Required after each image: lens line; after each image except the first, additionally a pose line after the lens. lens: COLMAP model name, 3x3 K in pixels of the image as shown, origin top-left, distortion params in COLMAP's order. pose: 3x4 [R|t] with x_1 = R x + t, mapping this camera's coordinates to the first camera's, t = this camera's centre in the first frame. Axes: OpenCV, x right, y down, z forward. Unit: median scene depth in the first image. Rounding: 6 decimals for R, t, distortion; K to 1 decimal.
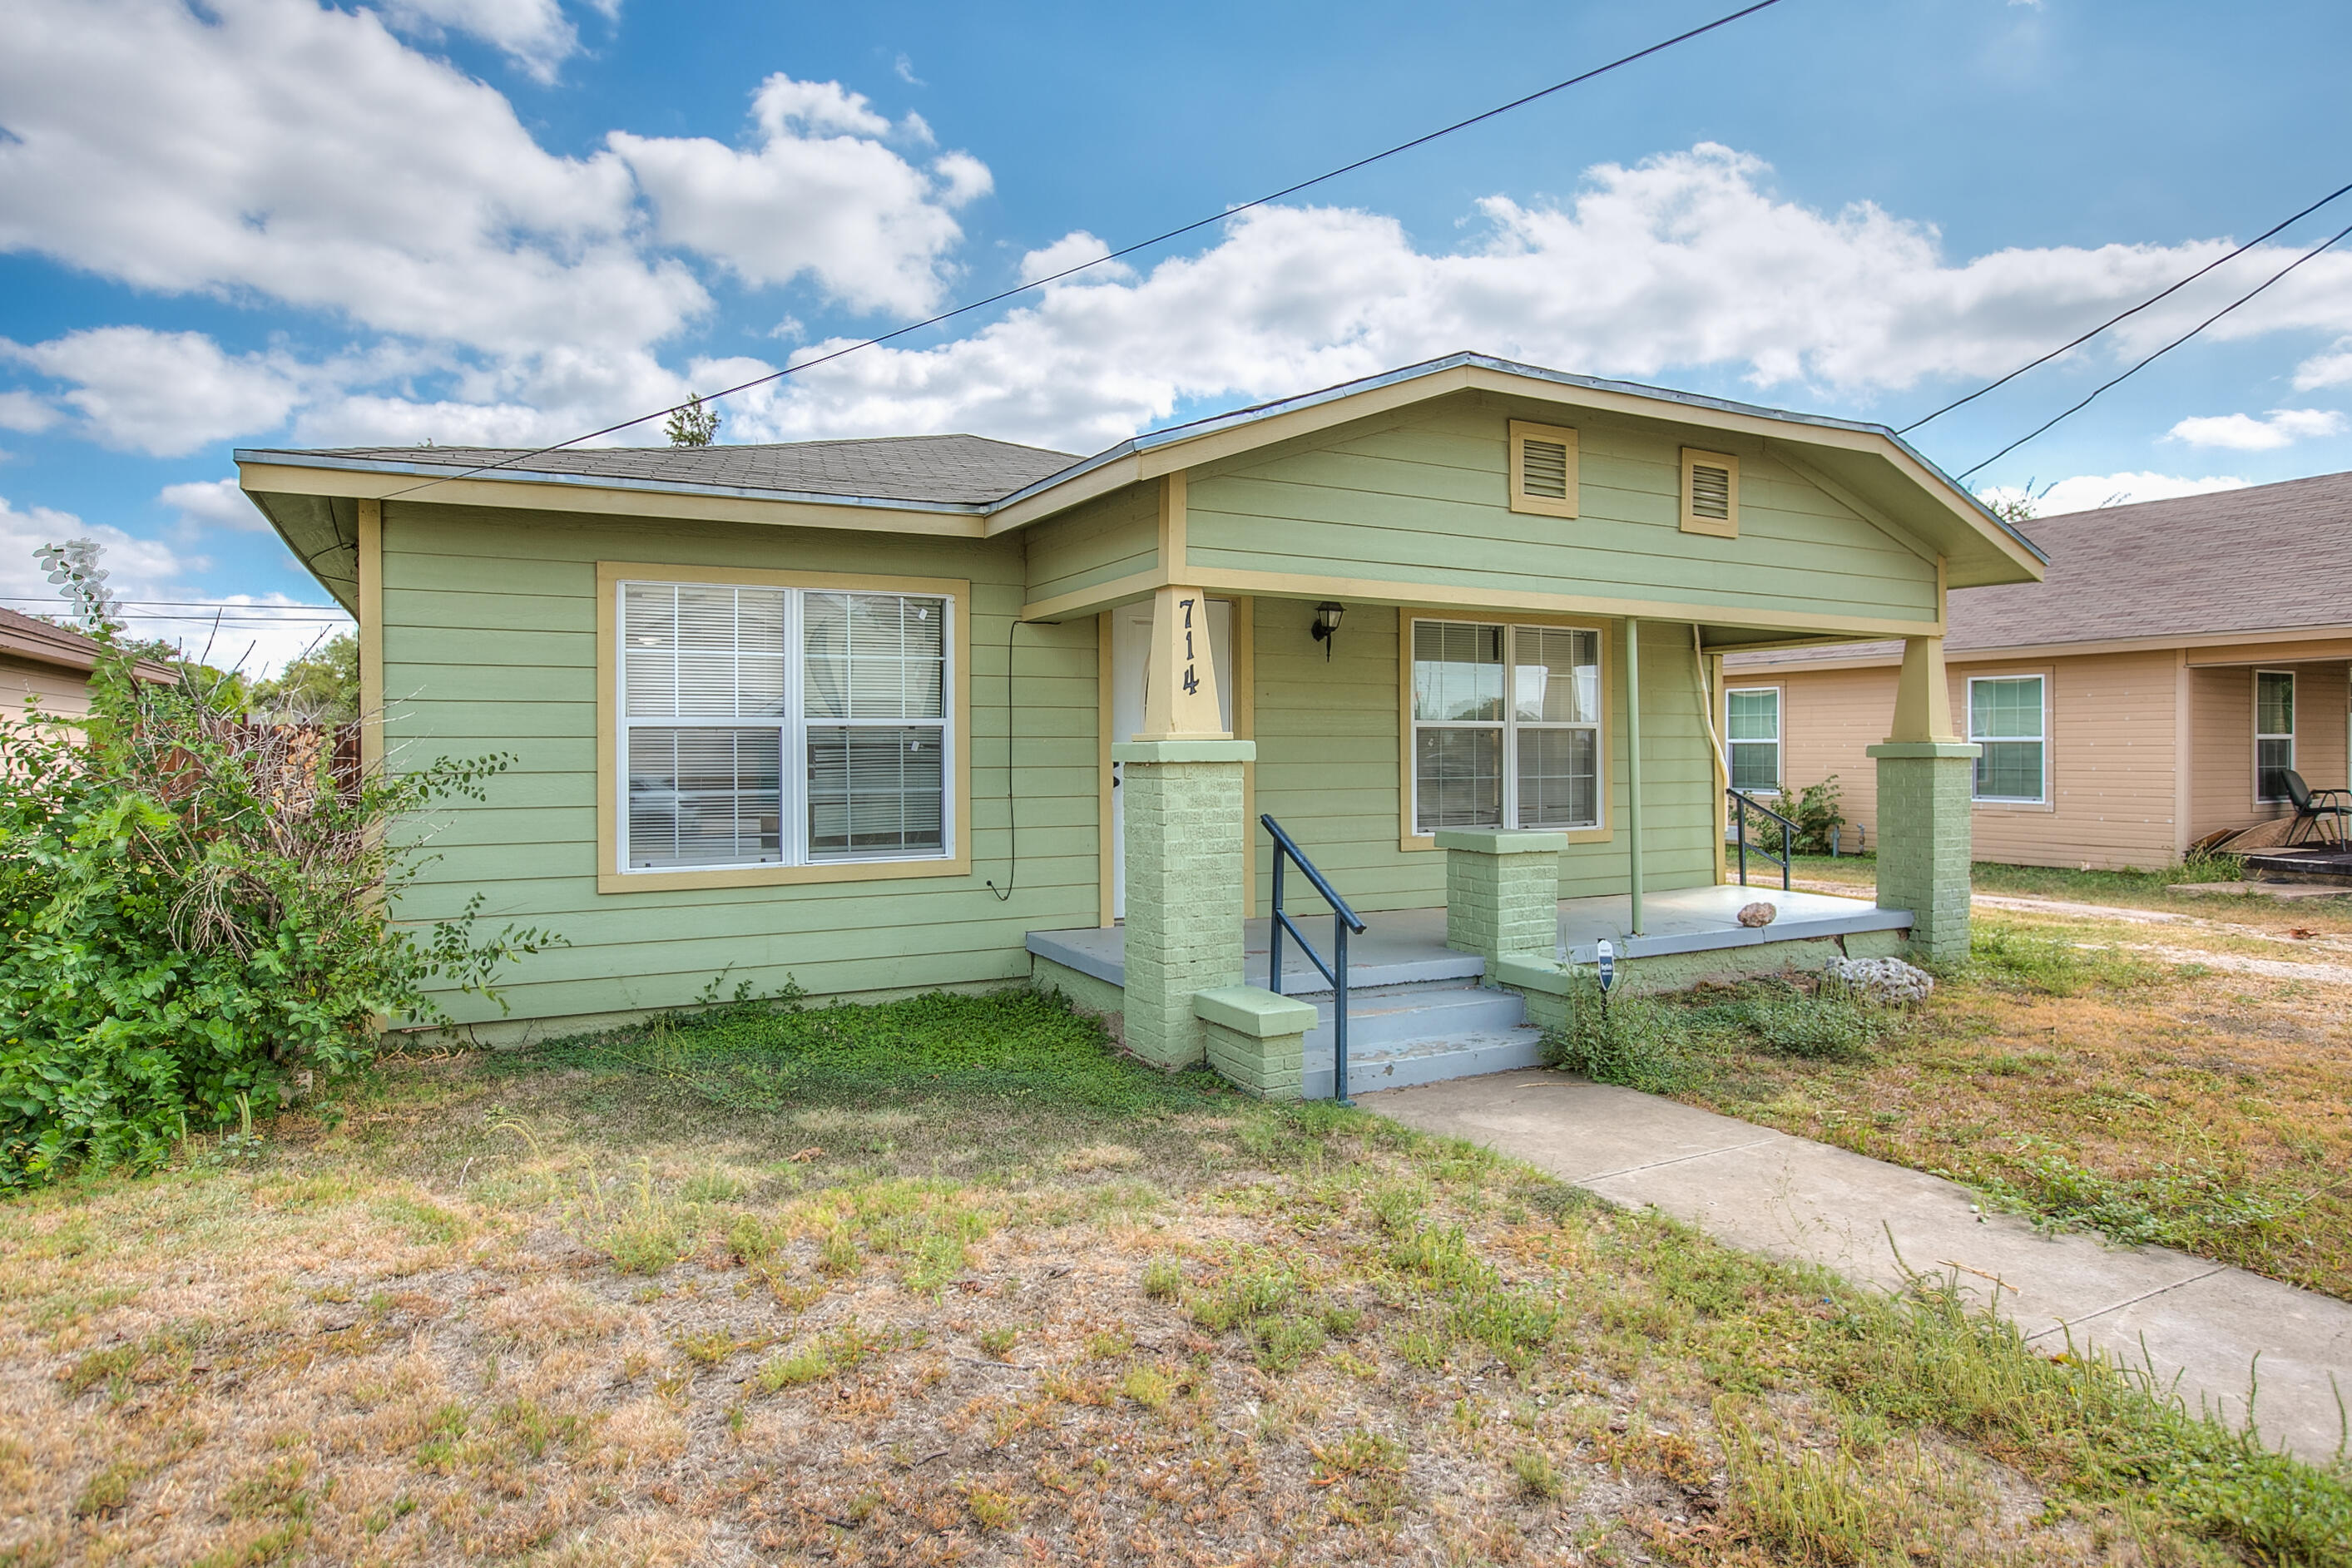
lens RADIAL K [[1333.3, 0, 1176.0], [0, 1333.3, 784.0], [0, 0, 1]] dist [-0.000556, -0.000022]
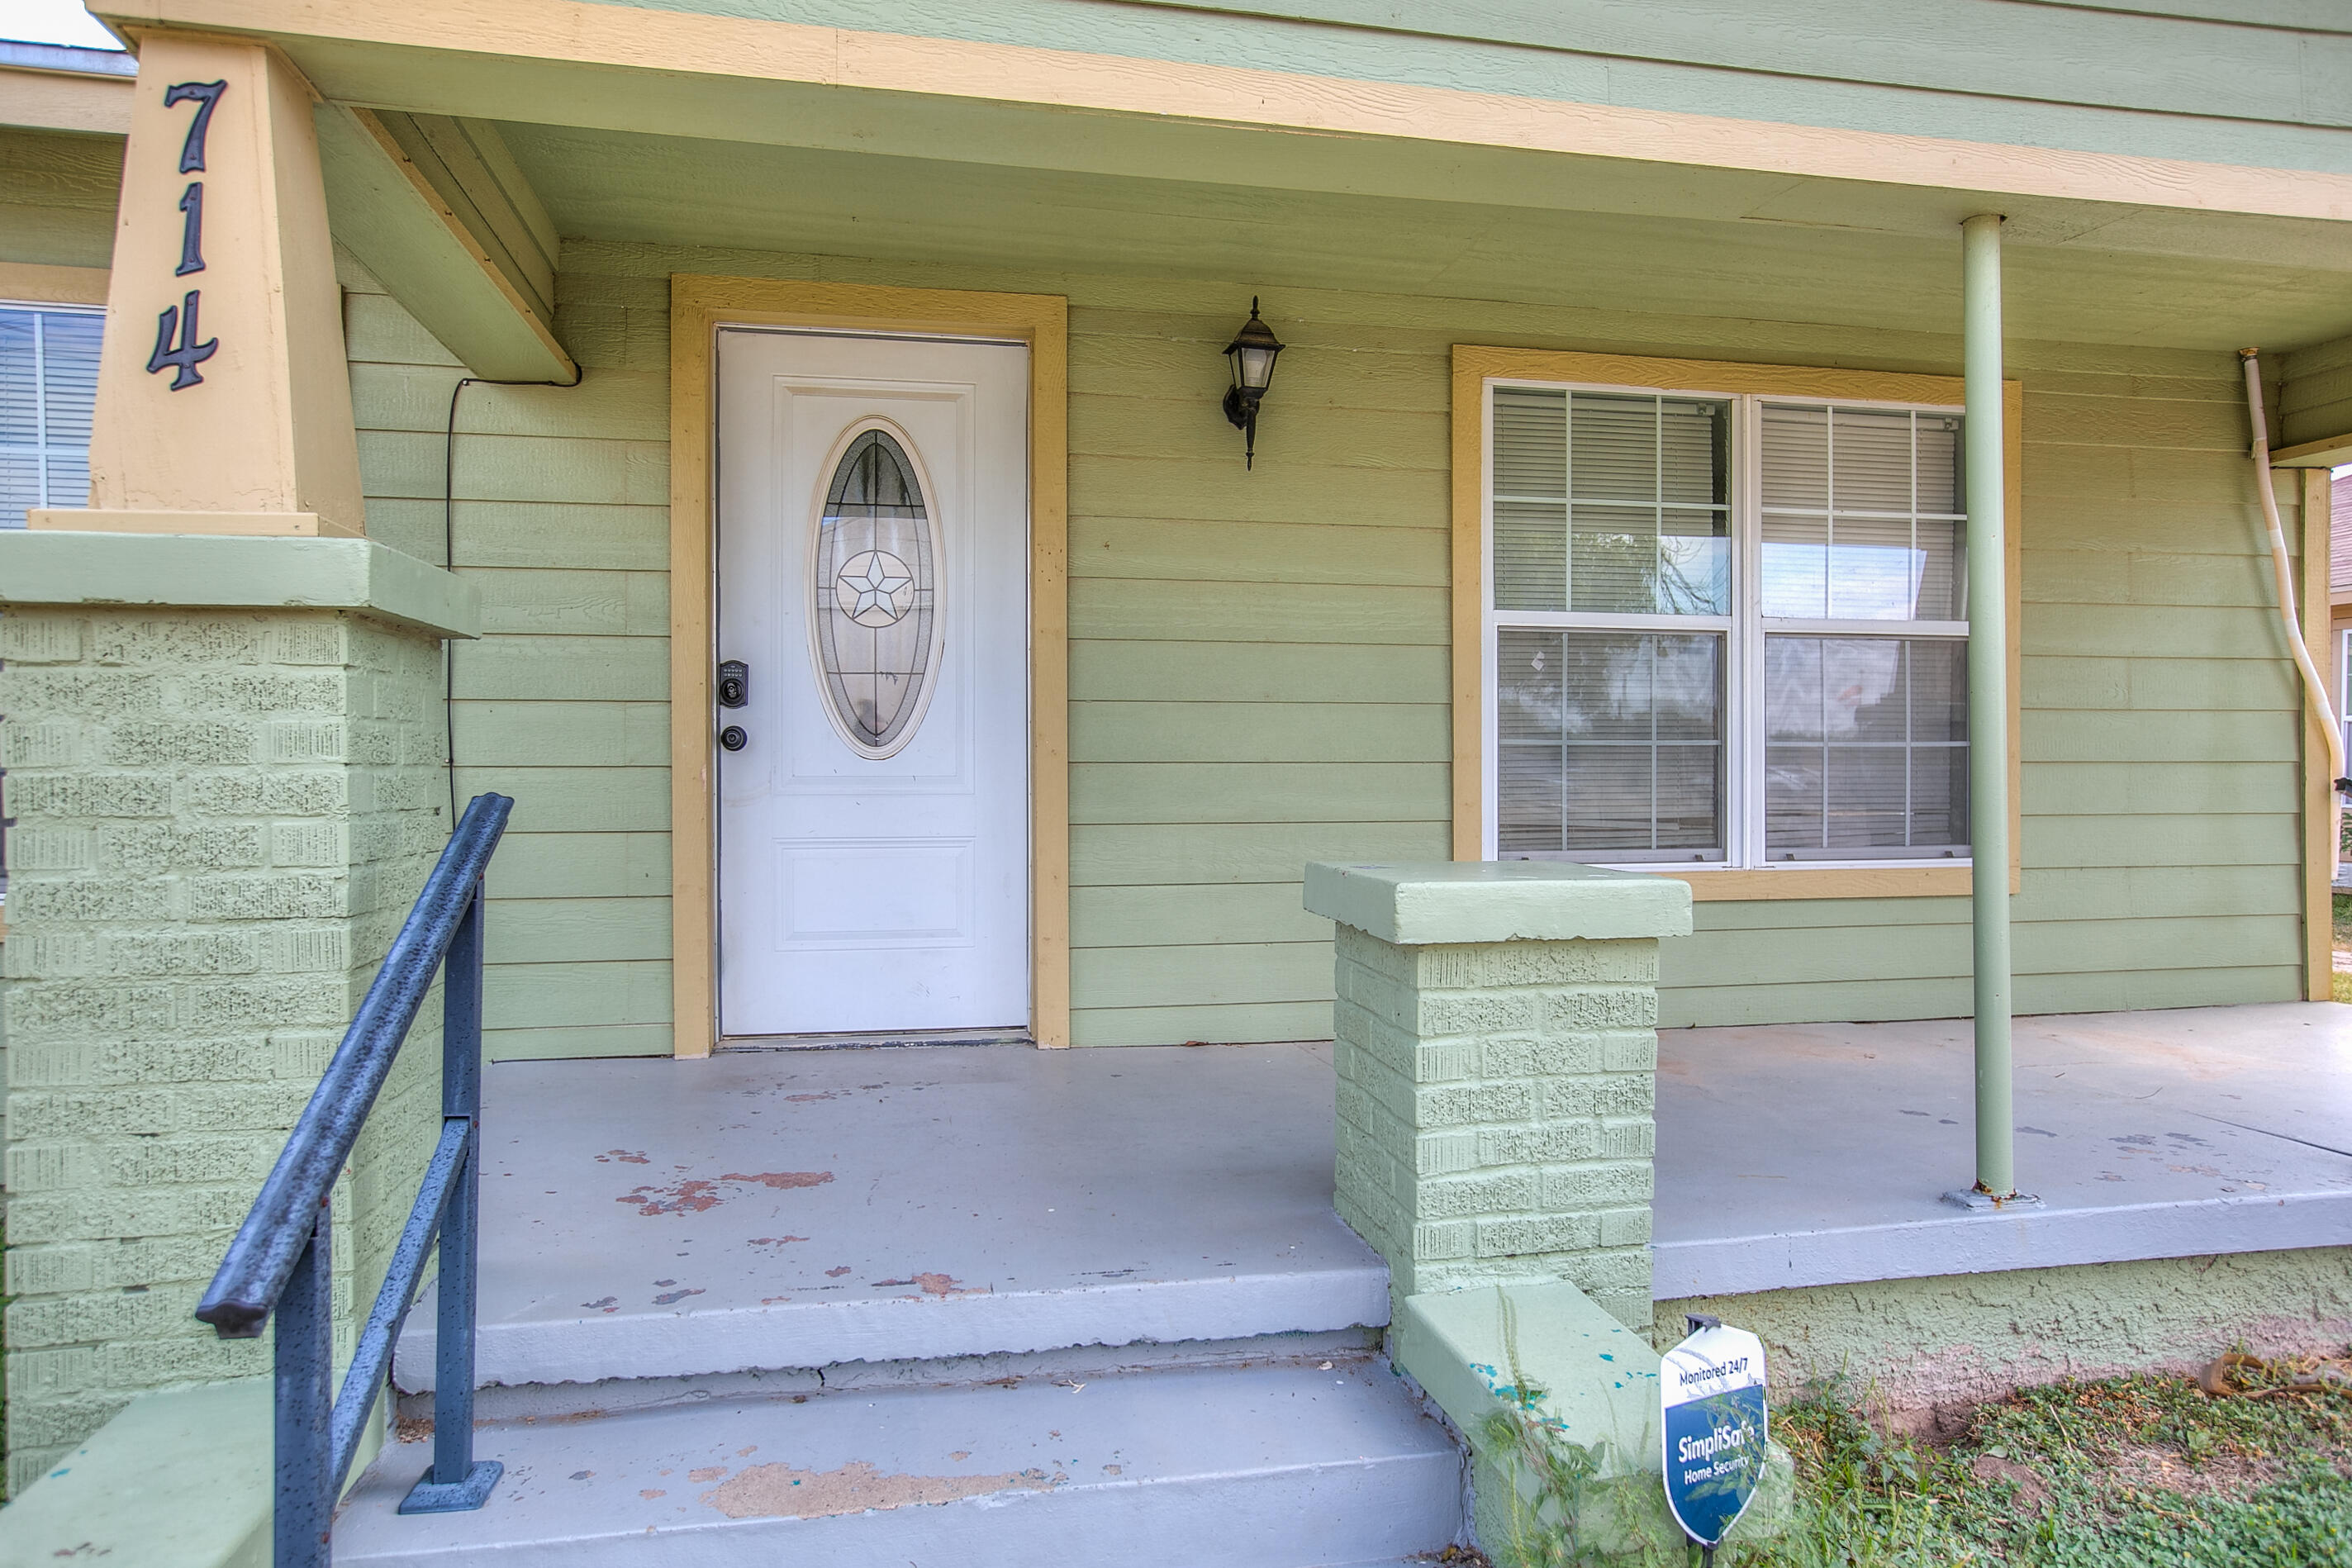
lens RADIAL K [[1414.3, 0, 1176.0], [0, 1414.3, 784.0], [0, 0, 1]] dist [0.008626, 0.000728]
pose [[0.955738, 0.010184, -0.294042, 0.280623], [-0.012441, 0.999906, -0.005807, 0.018102], [0.293955, 0.009208, 0.955775, 0.669017]]
